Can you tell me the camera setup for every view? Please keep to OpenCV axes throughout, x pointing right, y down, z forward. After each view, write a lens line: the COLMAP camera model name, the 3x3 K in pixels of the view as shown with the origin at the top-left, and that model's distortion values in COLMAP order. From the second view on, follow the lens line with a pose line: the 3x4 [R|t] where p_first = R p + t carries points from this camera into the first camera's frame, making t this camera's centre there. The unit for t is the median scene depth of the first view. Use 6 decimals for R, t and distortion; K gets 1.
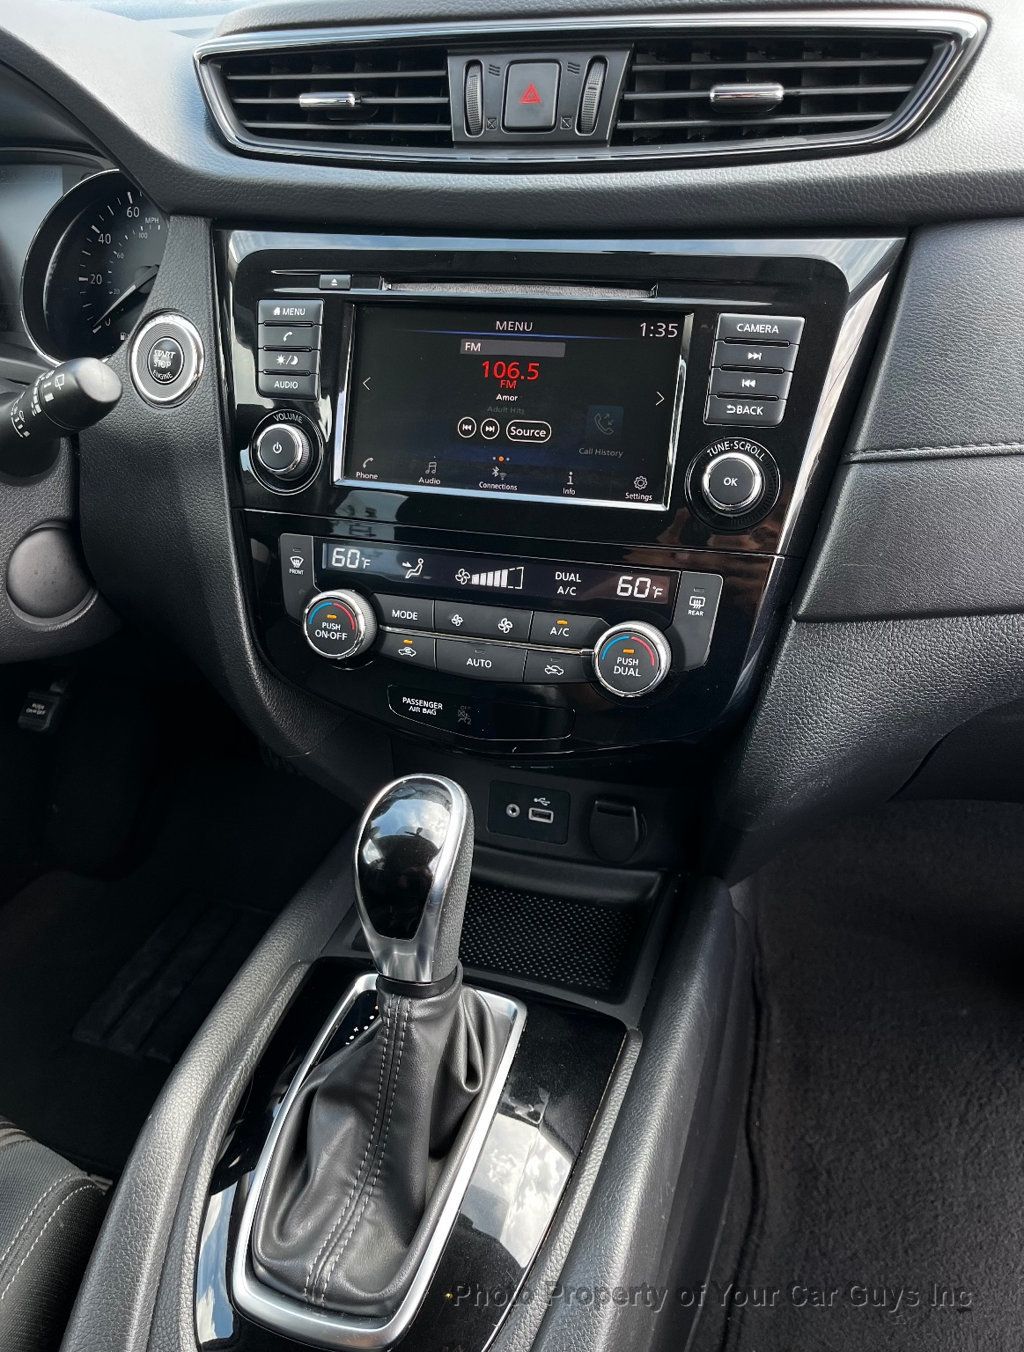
lens RADIAL K [[1086.8, 0, 494.7], [0, 1086.8, 679.2], [0, 0, 1]] dist [0.042031, -0.046274]
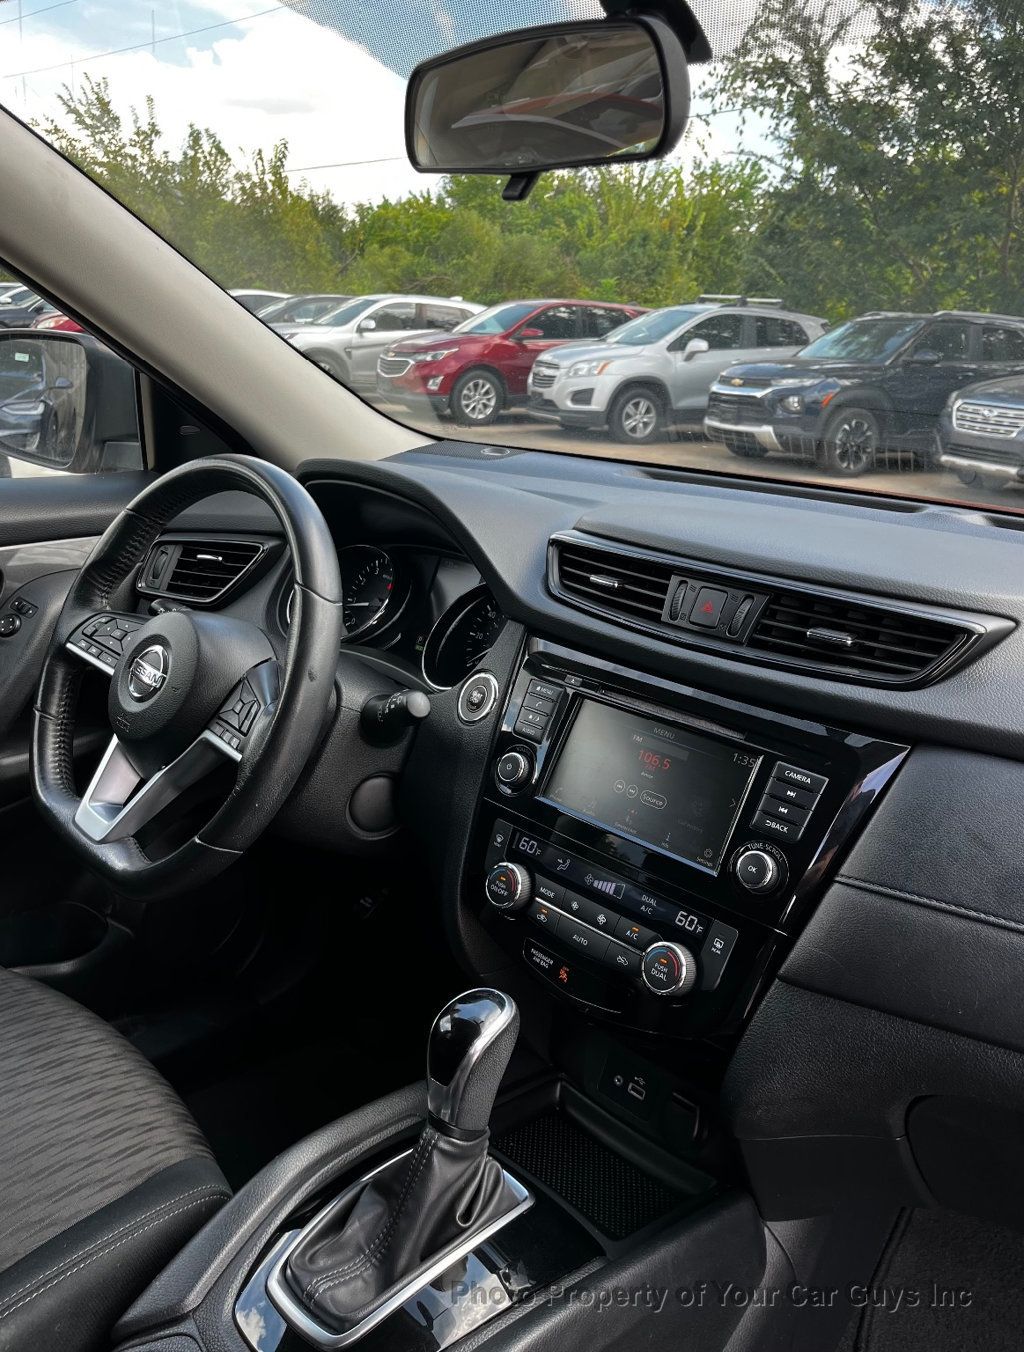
lens RADIAL K [[1086.8, 0, 531.3], [0, 1086.8, 637.2], [0, 0, 1]] dist [0.042031, -0.046274]
pose [[0.895425, 0.218139, -0.388111, 0.426284], [-0.331203, 0.908936, -0.253260, 0.009081], [0.297522, 0.355319, 0.886131, -0.494125]]
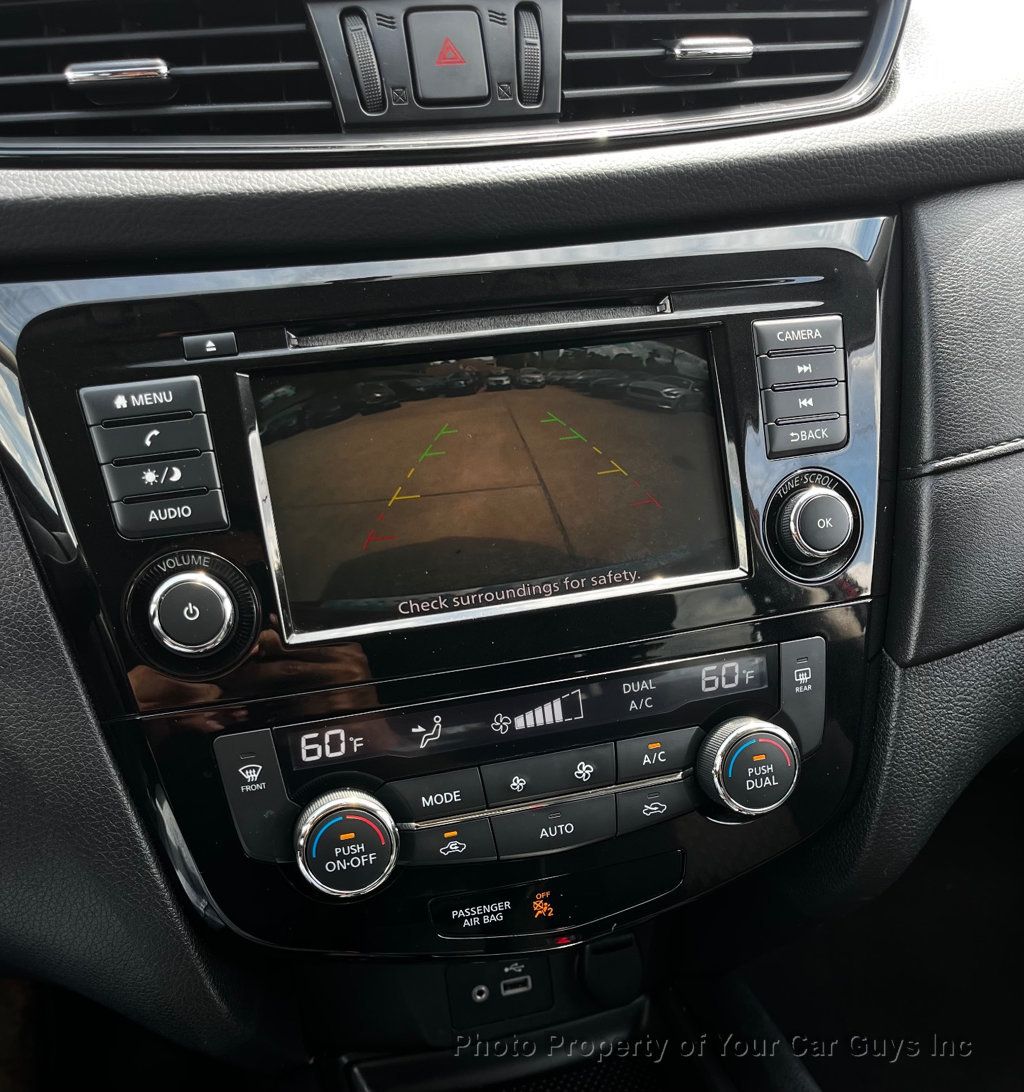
lens RADIAL K [[1206.9, 0, 577.5], [0, 1206.9, 749.6], [0, 0, 1]] dist [-0.029279, 0.000000]
pose [[0.827910, -0.288485, 0.480980, -0.391189], [0.276126, 0.956096, 0.098157, -0.148562], [-0.488180, 0.051546, 0.871219, 0.294635]]
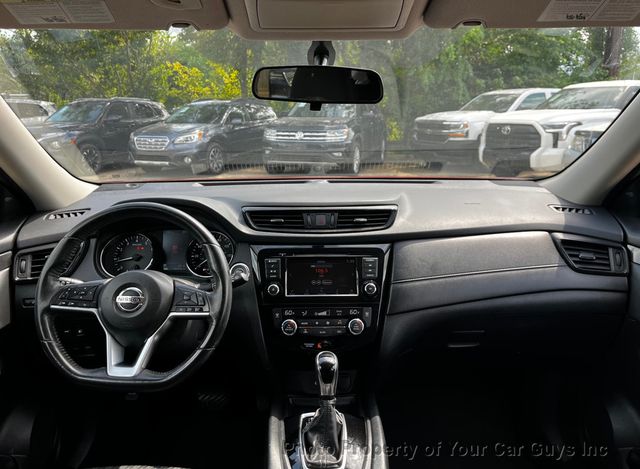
lens RADIAL K [[494.7, 0, 313.1], [0, 494.7, 225.7], [0, 0, 1]] dist [0.033943, -0.030230]
pose [[0.949869, -0.021881, 0.311883, -0.715263], [0.137795, 0.924736, -0.354790, 0.314294], [-0.280646, 0.379979, 0.881393, -1.025780]]
